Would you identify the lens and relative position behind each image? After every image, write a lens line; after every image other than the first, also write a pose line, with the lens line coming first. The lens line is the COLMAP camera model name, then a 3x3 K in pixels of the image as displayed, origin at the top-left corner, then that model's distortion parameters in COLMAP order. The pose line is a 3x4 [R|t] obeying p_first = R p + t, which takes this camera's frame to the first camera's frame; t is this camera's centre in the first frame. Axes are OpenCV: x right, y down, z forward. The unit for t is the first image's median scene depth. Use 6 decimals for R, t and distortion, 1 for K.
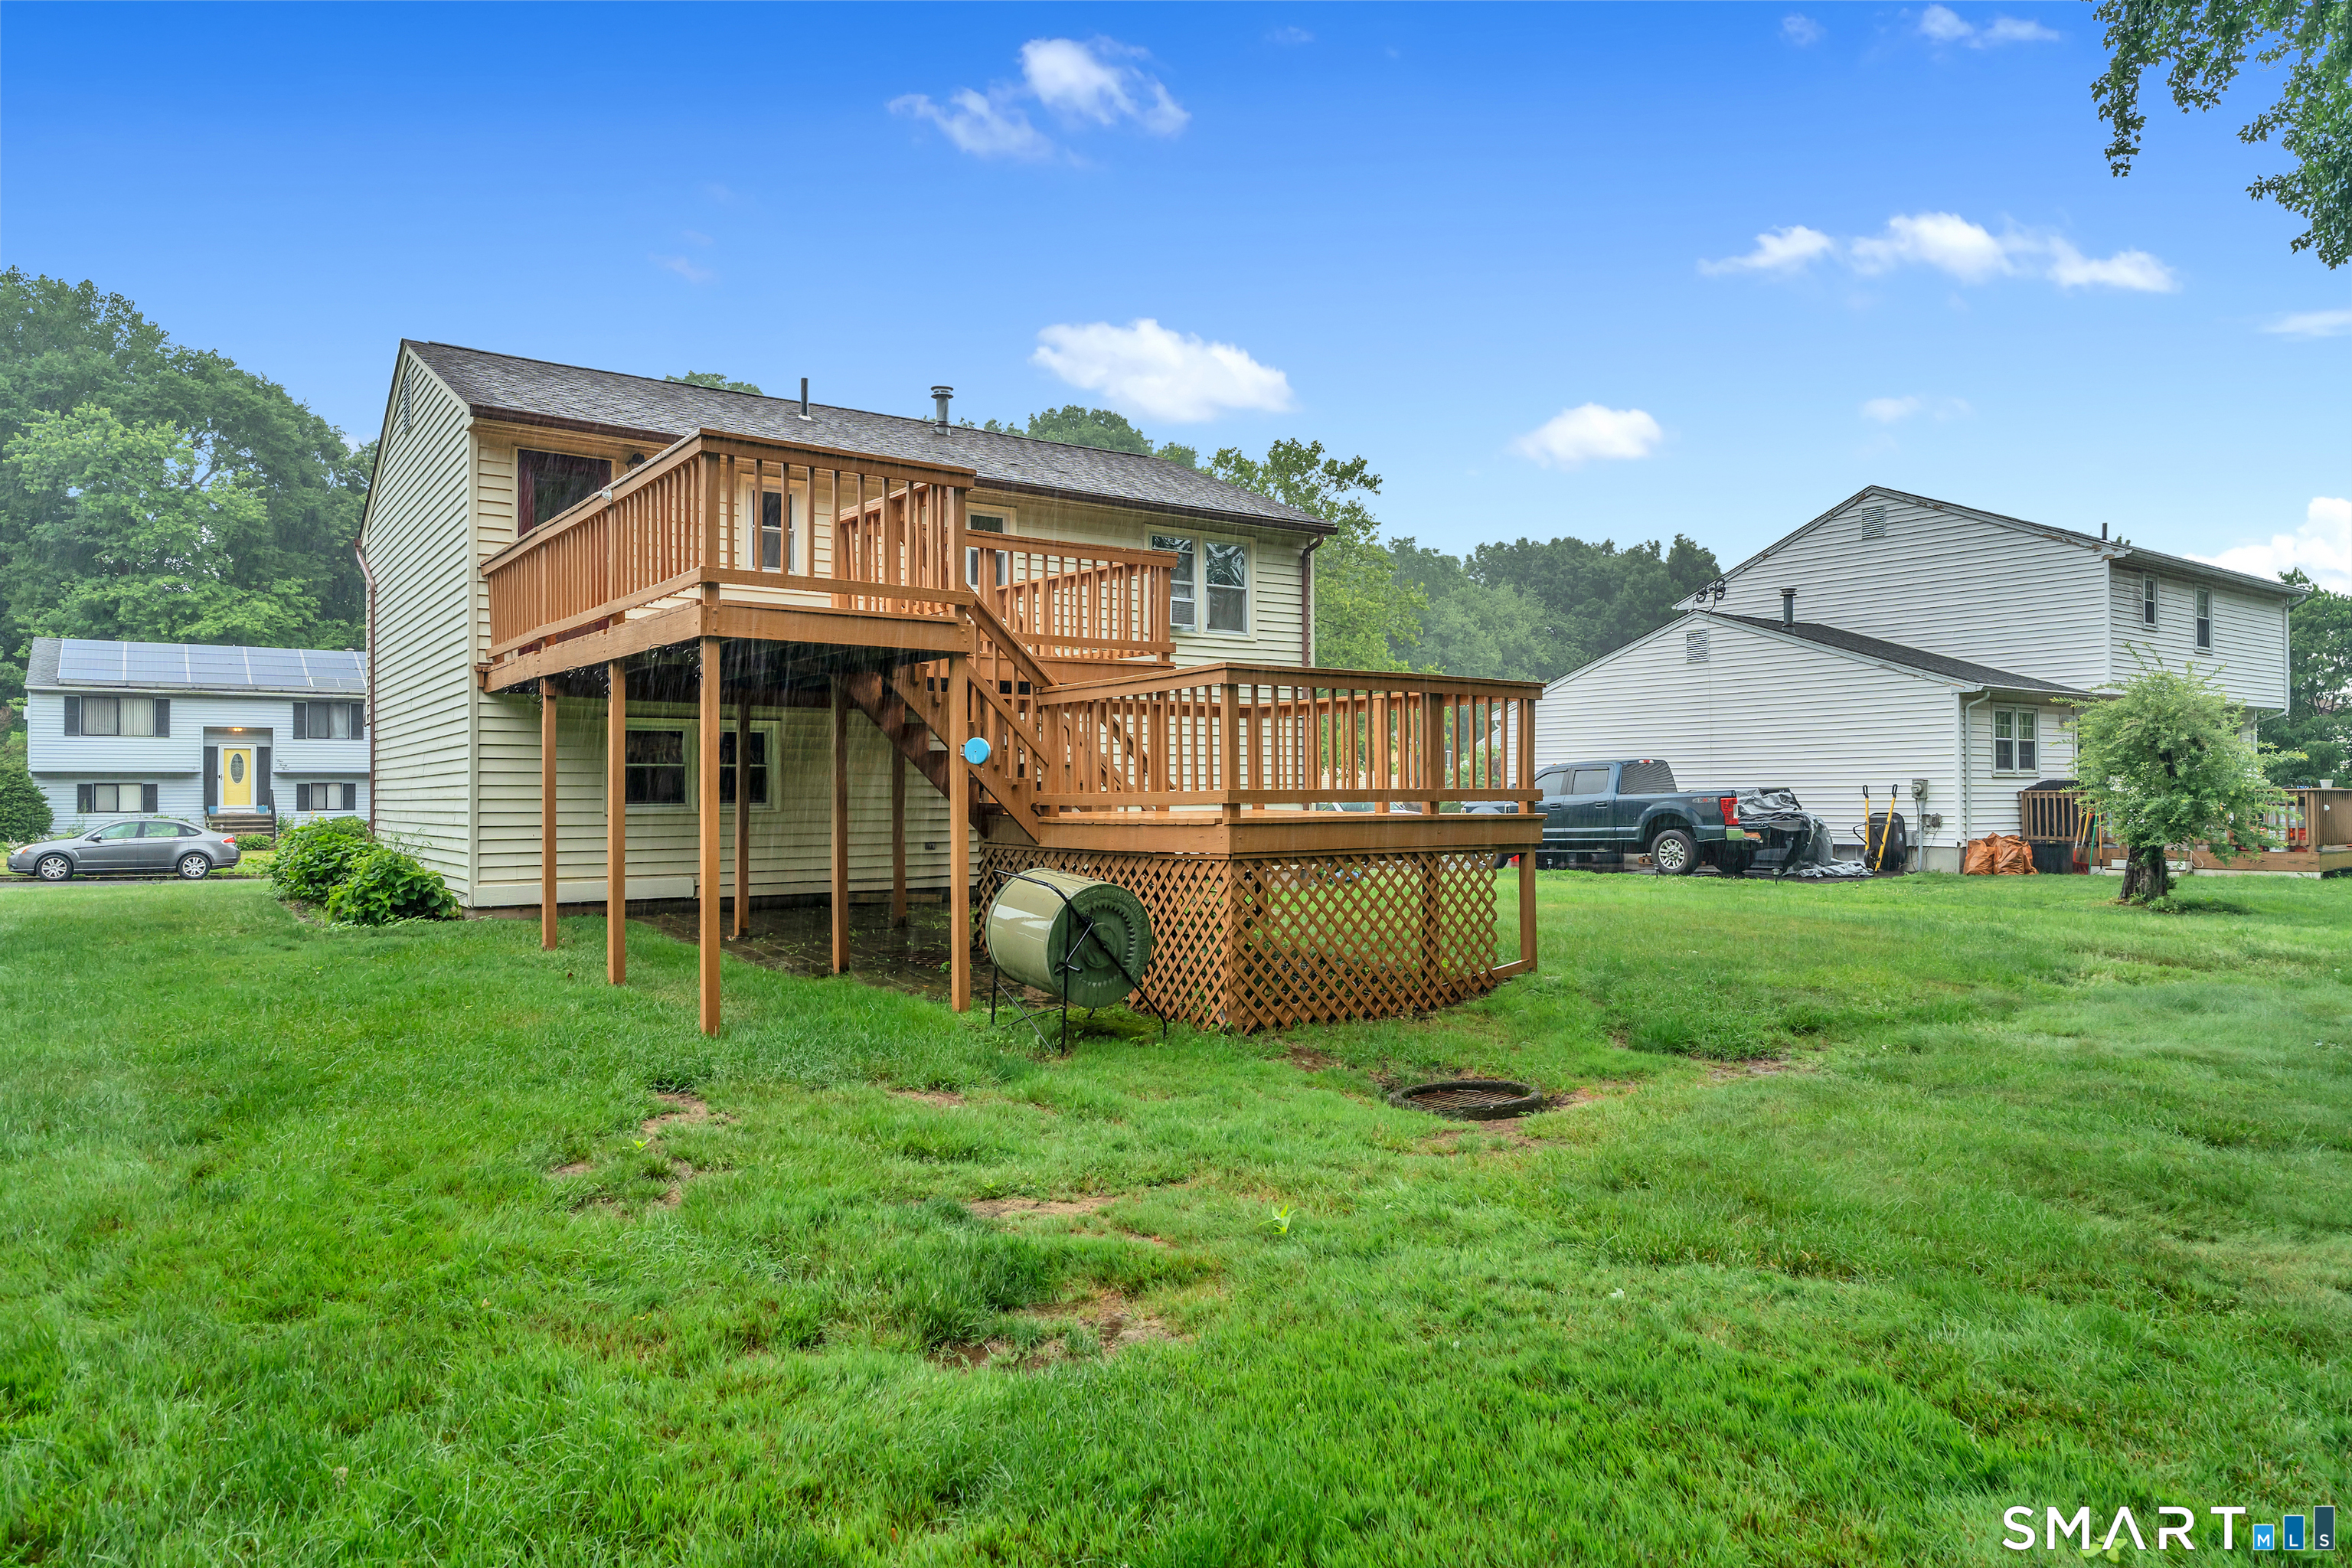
lens RADIAL K [[1470.2, 0, 1173.9], [0, 1470.2, 784.1], [0, 0, 1]] dist [0.007705, 0.001140]
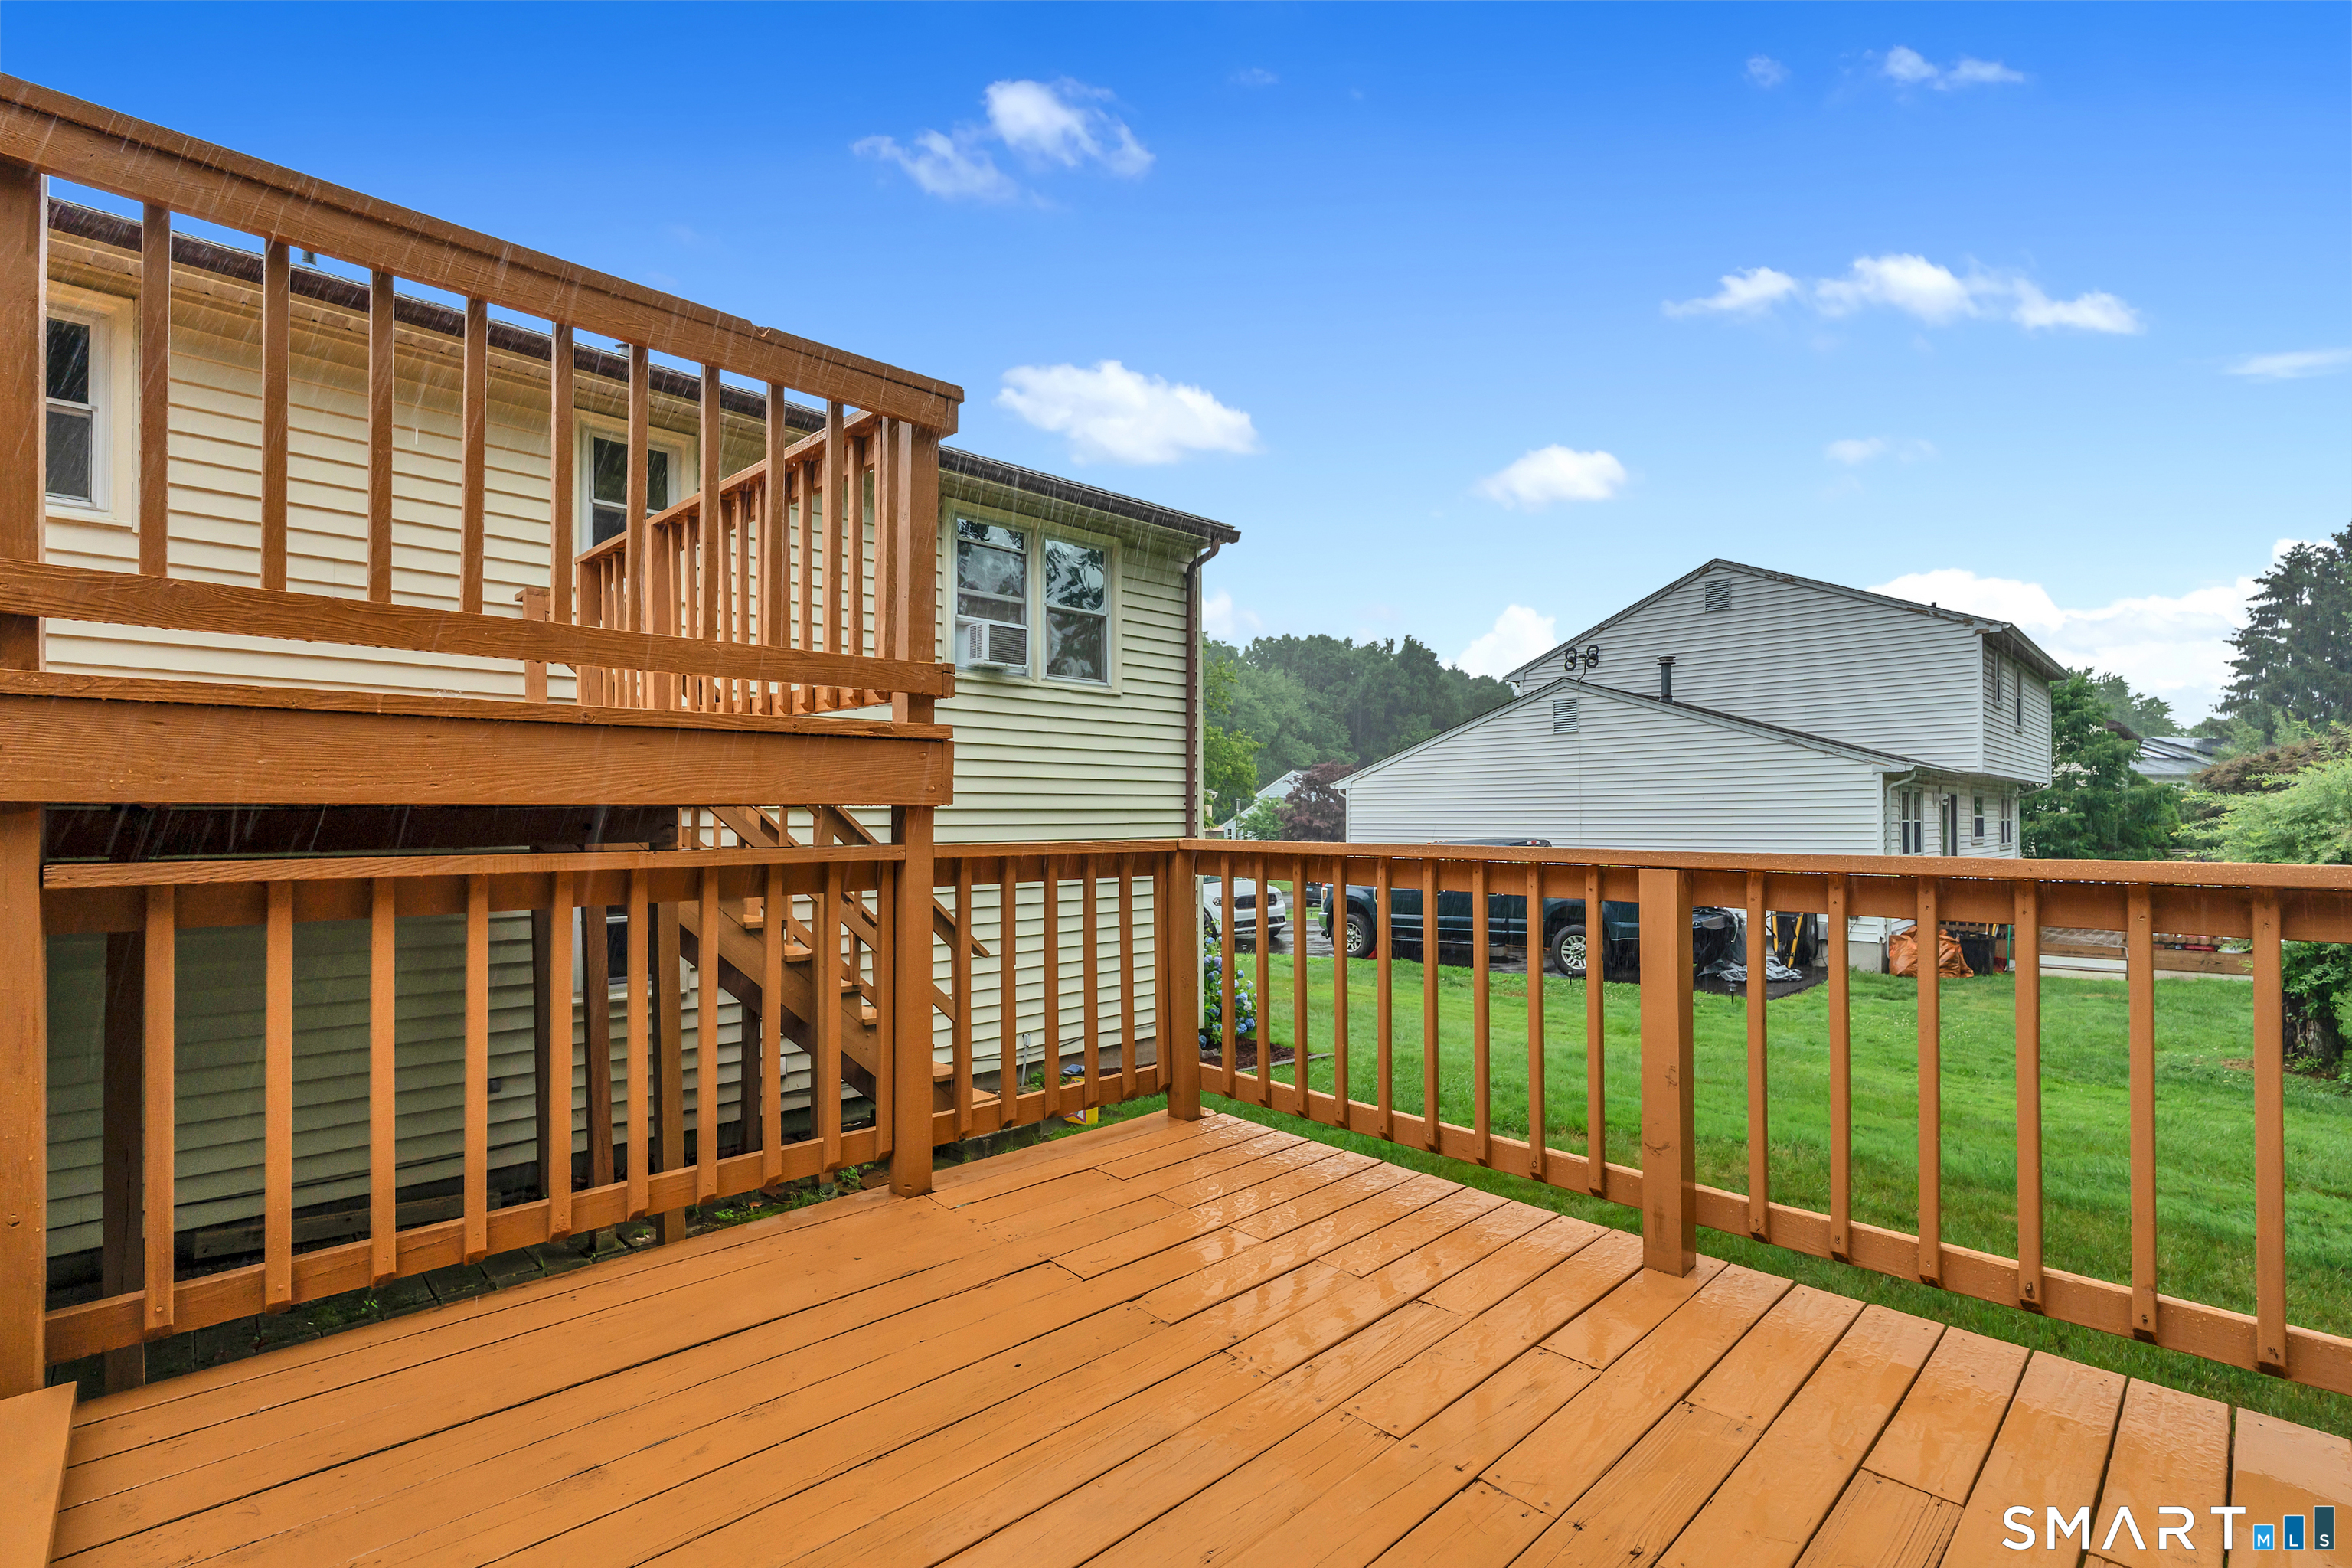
lens RADIAL K [[1052.5, 0, 1176.0], [0, 1052.5, 802.4], [0, 0, 1]] dist [0.000276, 0.000600]
pose [[0.988955, 0.004773, 0.148141, 0.006990], [-0.003237, 0.999939, -0.010604, -0.029061], [-0.148183, 0.010007, 0.988909, 0.349950]]
